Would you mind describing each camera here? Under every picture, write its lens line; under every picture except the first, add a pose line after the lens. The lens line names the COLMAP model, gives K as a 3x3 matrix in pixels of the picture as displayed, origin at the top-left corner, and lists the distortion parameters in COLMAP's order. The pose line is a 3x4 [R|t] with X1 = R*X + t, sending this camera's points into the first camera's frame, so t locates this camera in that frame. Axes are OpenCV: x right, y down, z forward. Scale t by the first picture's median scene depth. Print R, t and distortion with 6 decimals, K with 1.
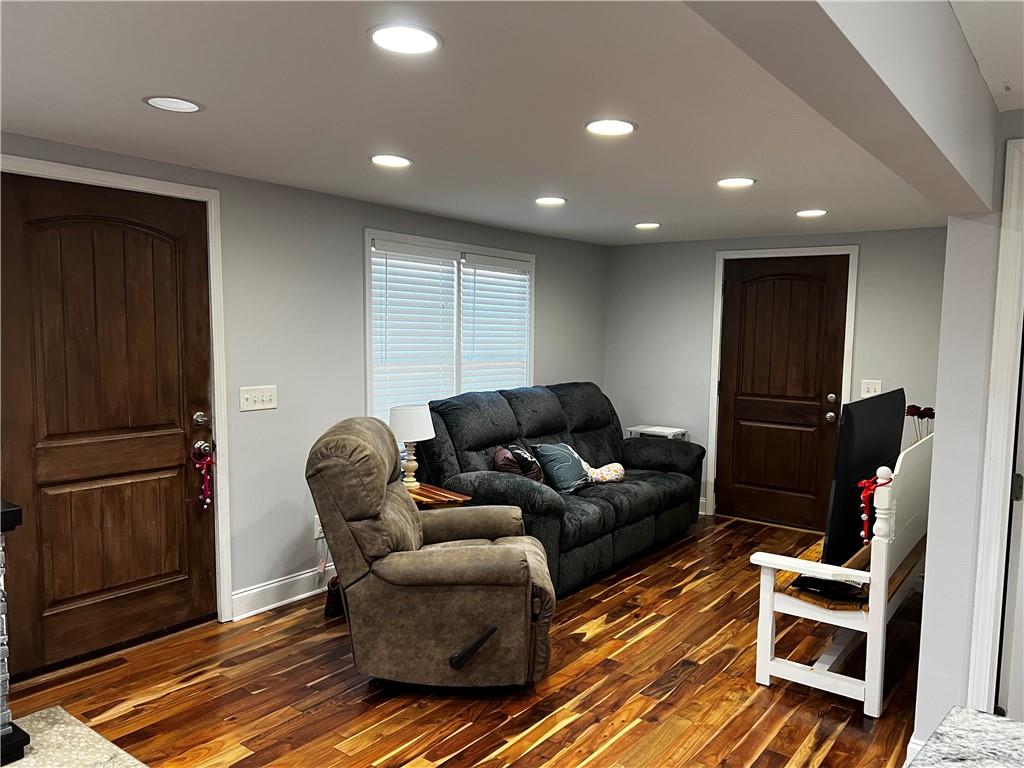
lens RADIAL K [[766.5, 0, 518.8], [0, 766.5, 386.0], [0, 0, 1]] dist [0.078808, -0.120787]
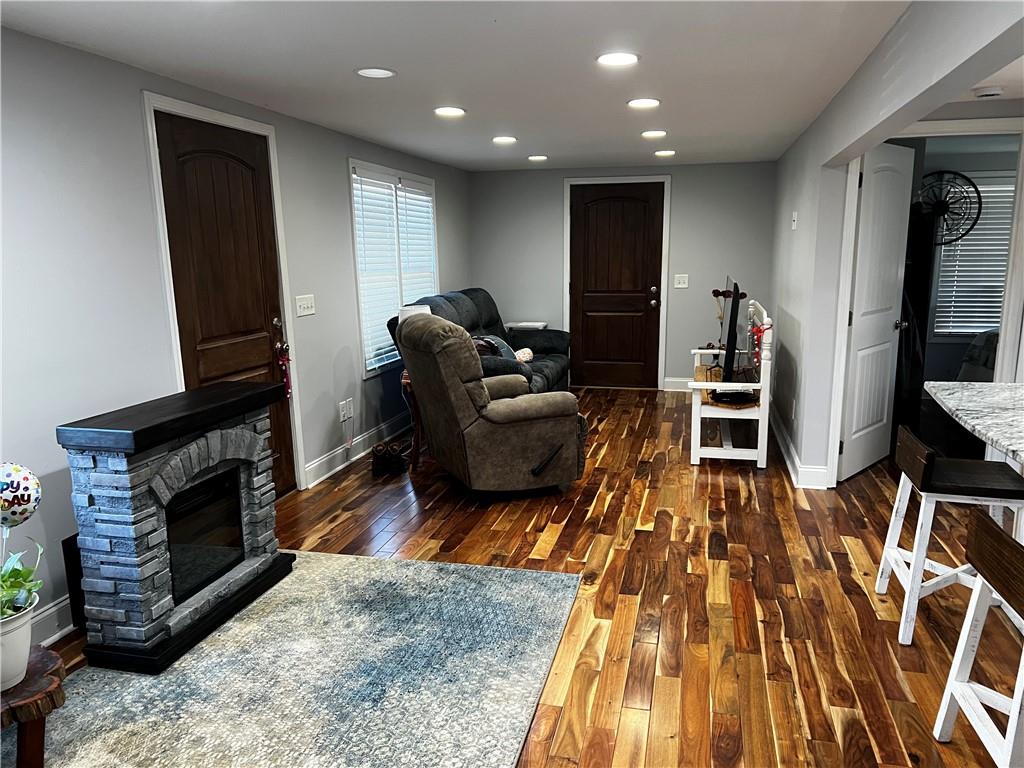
lens RADIAL K [[773.4, 0, 536.0], [0, 773.4, 383.2], [0, 0, 1]] dist [0.113483, -0.135911]
pose [[0.910212, -0.098198, 0.402333, -0.542717], [0.057751, 0.992086, 0.111488, 0.021760], [-0.410097, -0.078243, 0.908680, -0.267738]]
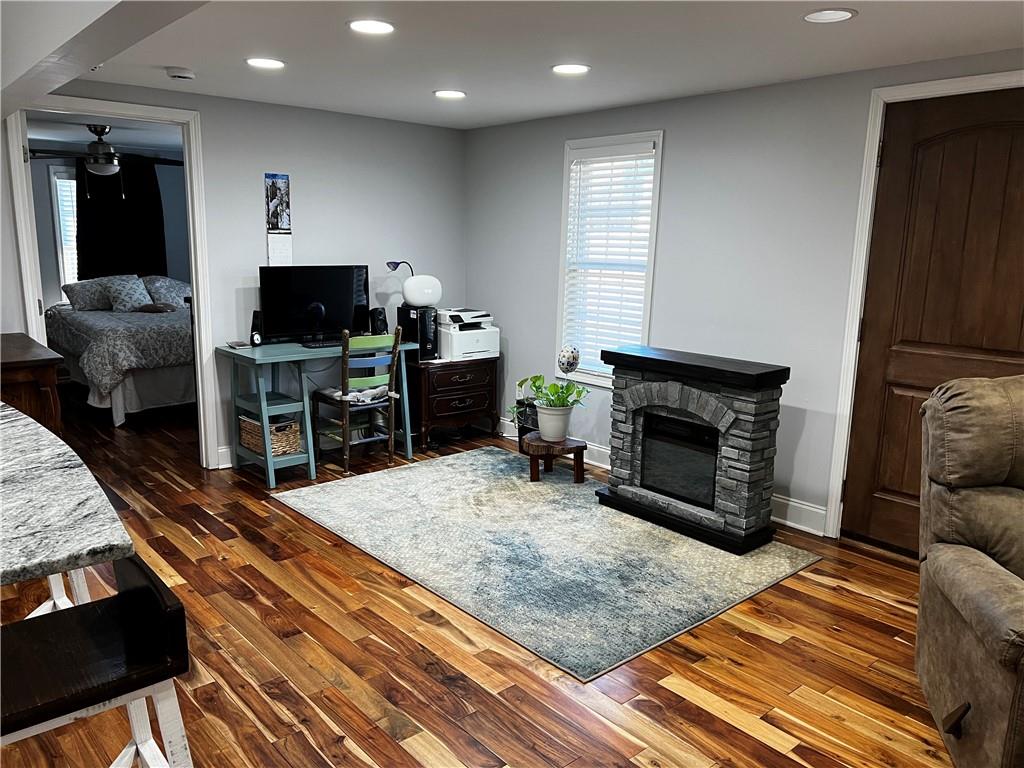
lens RADIAL K [[767.7, 0, 510.7], [0, 767.7, 388.8], [0, 0, 1]] dist [0.095982, -0.118397]
pose [[-0.219277, 0.164230, -0.961741, 0.511036], [-0.094893, 0.977468, 0.188551, -0.021964], [0.971037, 0.132608, -0.198752, 0.591260]]
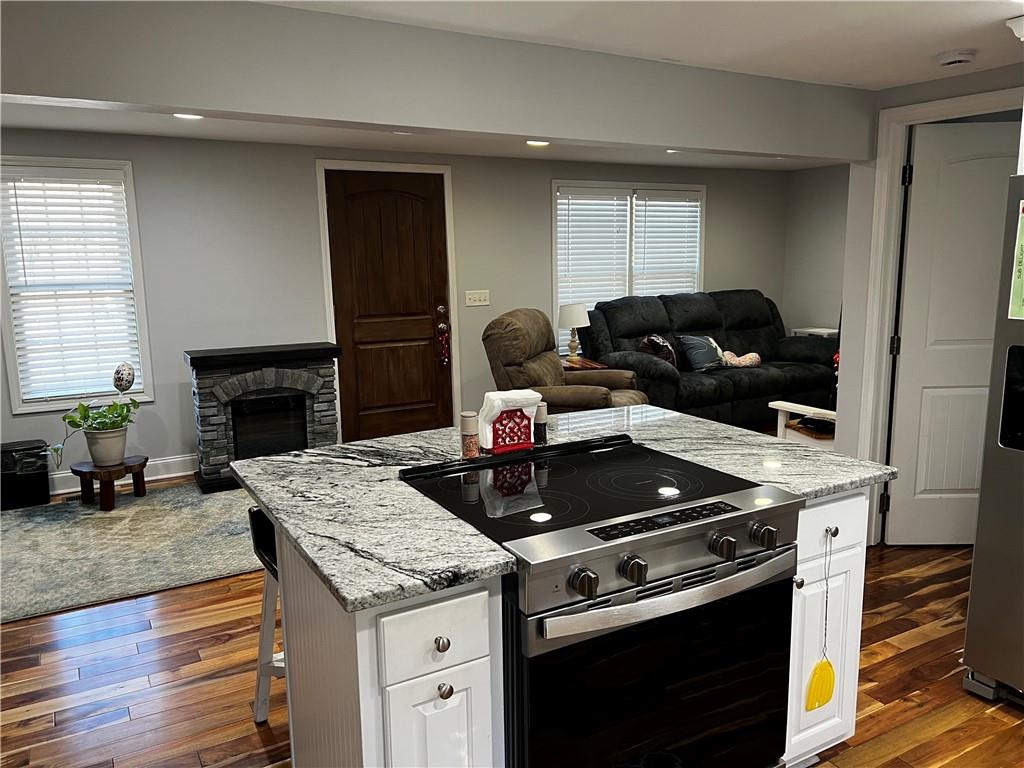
lens RADIAL K [[778.1, 0, 512.0], [0, 778.1, 384.0], [0, 0, 1]] dist [0.127702, -0.212461]
pose [[0.914926, 0.038825, -0.401750, 0.396145], [-0.000572, 0.995487, 0.094900, 0.041319], [0.403621, -0.086597, 0.910819, -0.460289]]
